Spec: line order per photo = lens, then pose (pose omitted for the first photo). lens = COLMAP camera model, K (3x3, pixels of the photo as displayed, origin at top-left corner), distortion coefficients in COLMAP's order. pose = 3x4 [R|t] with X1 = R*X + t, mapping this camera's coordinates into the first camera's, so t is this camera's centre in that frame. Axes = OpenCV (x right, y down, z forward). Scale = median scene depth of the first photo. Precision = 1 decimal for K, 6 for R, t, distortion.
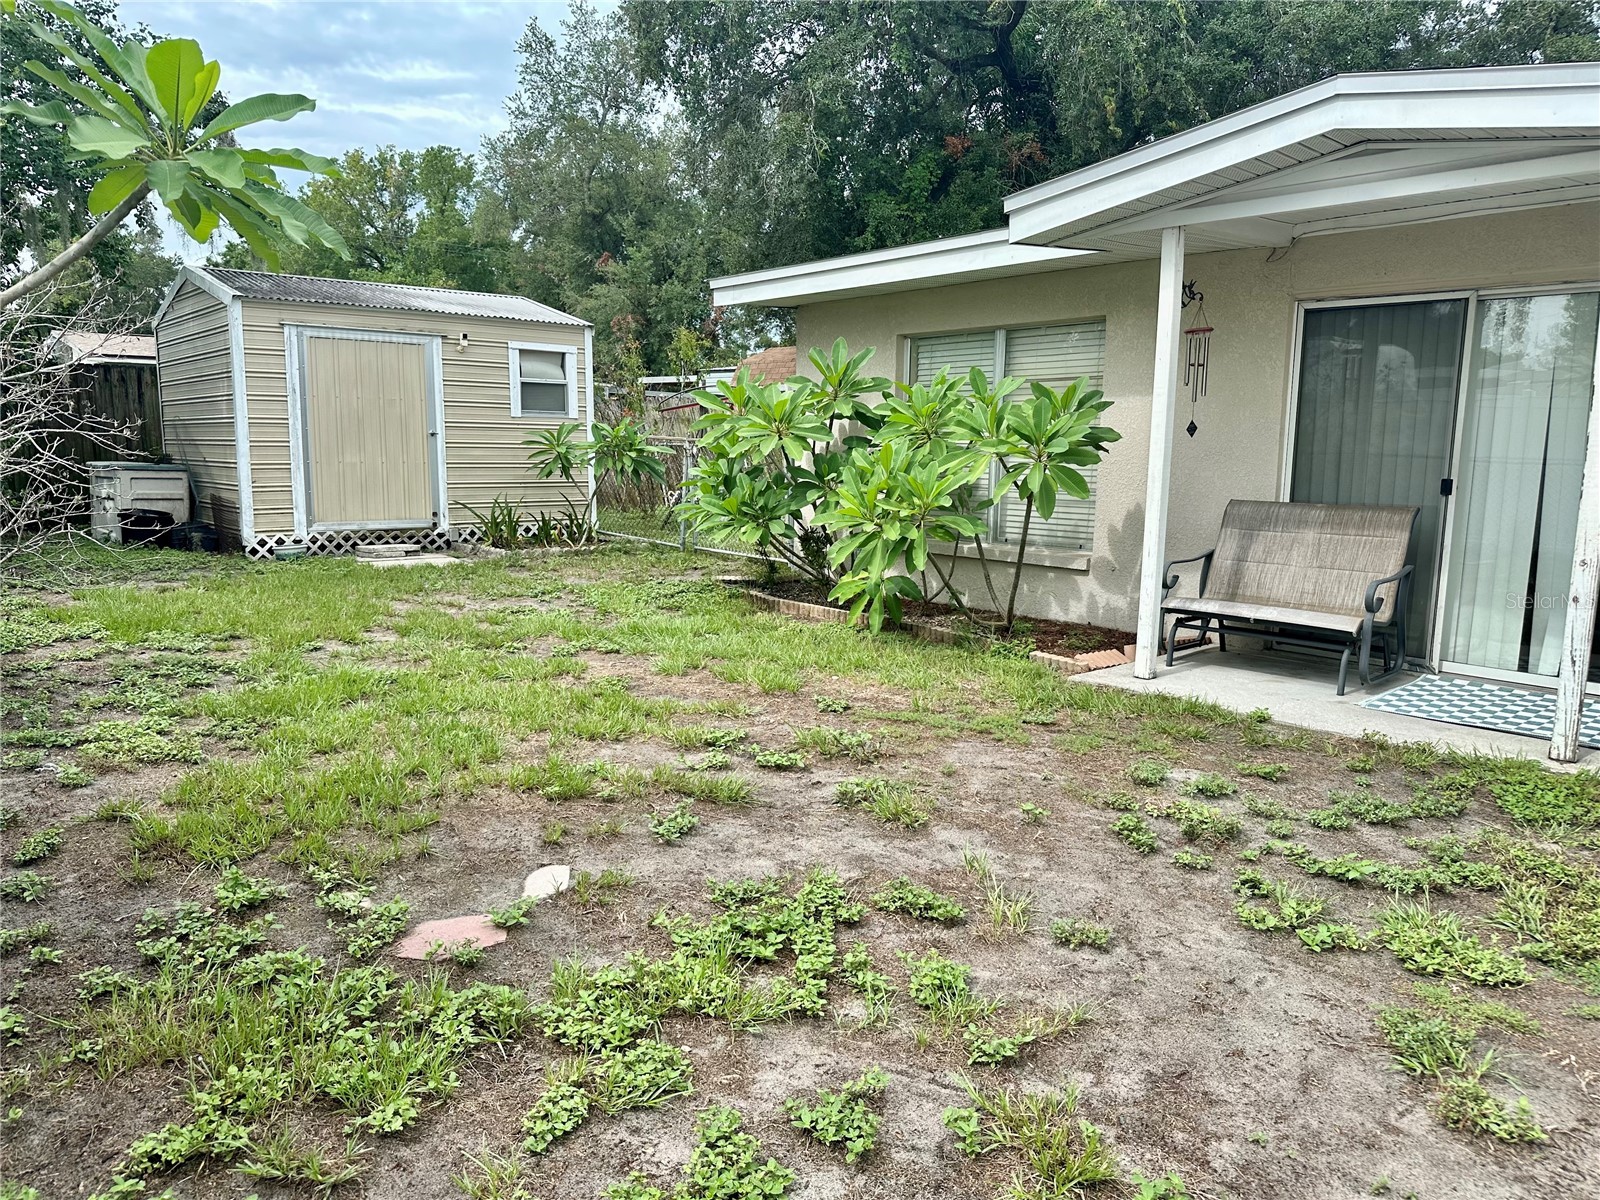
lens RADIAL K [[1128.4, 0, 802.2], [0, 1128.4, 606.4], [0, 0, 1]] dist [0.038509, -0.043343]
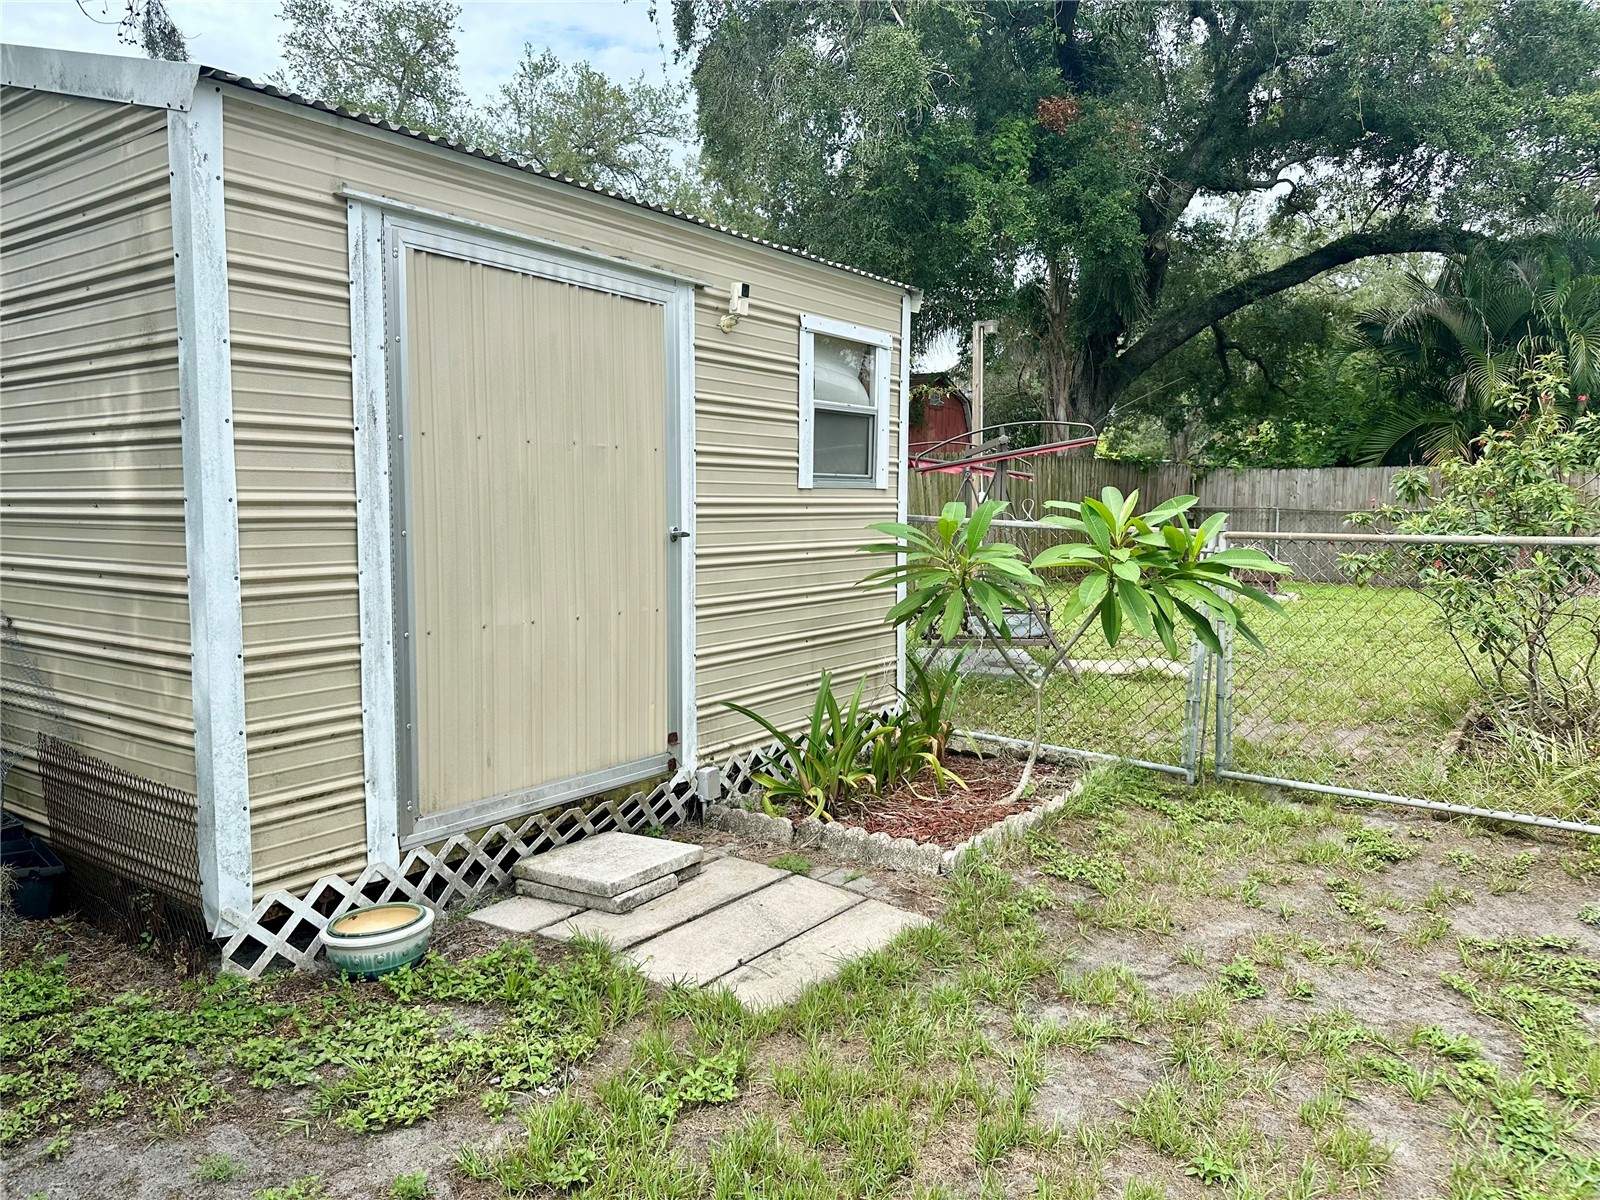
lens RADIAL K [[1128.4, 0, 803.0], [0, 1128.4, 604.6], [0, 0, 1]] dist [0.038509, -0.043343]
pose [[0.970366, -0.025358, 0.240305, -0.397043], [0.036895, 0.998366, -0.043629, -0.115922], [-0.238806, 0.051202, 0.969717, 0.650425]]
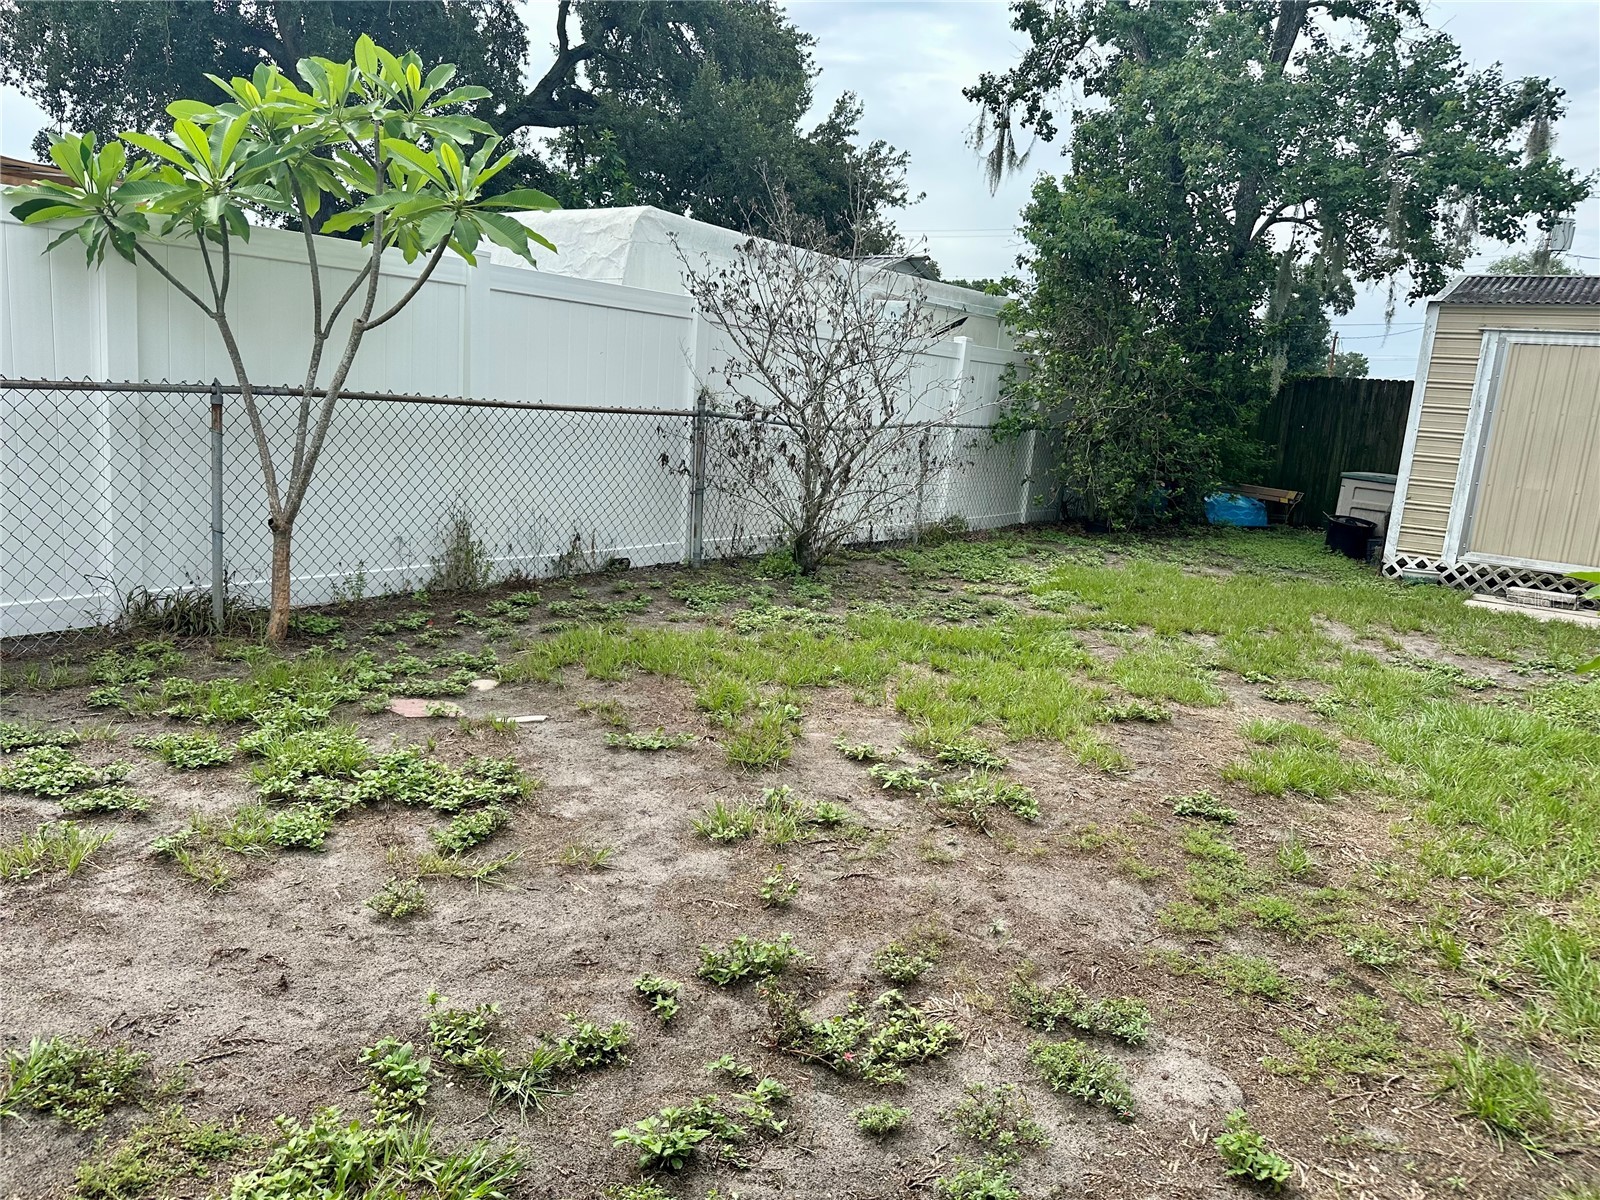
lens RADIAL K [[1128.4, 0, 807.6], [0, 1128.4, 603.8], [0, 0, 1]] dist [0.038509, -0.043343]
pose [[0.232284, 0.177995, -0.956223, 0.310019], [-0.217095, 0.967799, 0.127414, -0.034903], [0.948111, 0.177995, 0.263446, 0.278421]]
